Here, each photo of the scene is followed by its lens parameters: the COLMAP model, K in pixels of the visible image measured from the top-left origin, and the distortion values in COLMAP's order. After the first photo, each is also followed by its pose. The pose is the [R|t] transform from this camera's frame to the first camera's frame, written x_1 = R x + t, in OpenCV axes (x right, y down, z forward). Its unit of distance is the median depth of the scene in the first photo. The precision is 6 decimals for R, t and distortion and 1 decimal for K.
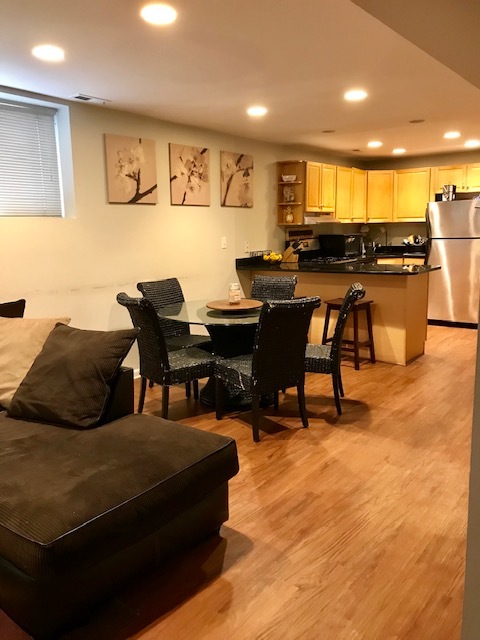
lens RADIAL K [[528.3, 0, 240.0], [0, 528.3, 320.0], [0, 0, 1]] dist [0.000448, 0.001892]
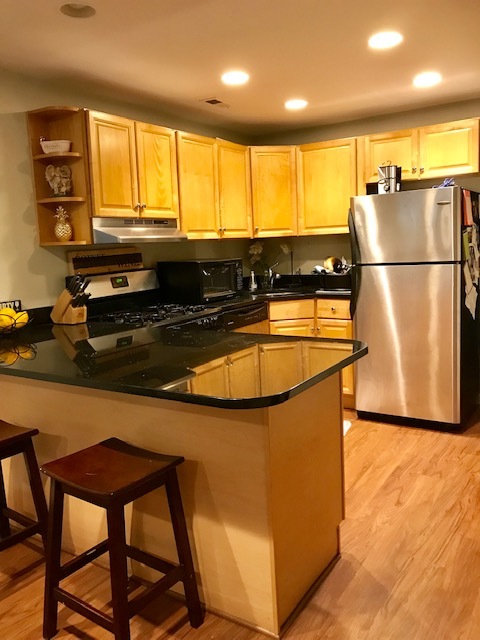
lens RADIAL K [[528.3, 0, 240.0], [0, 528.3, 320.0], [0, 0, 1]] dist [0.000448, 0.001892]
pose [[0.996531, -0.034802, 0.075601, 0.194718], [0.037339, 0.998777, -0.032403, -0.083270], [-0.074381, 0.035113, 0.996612, 0.470736]]
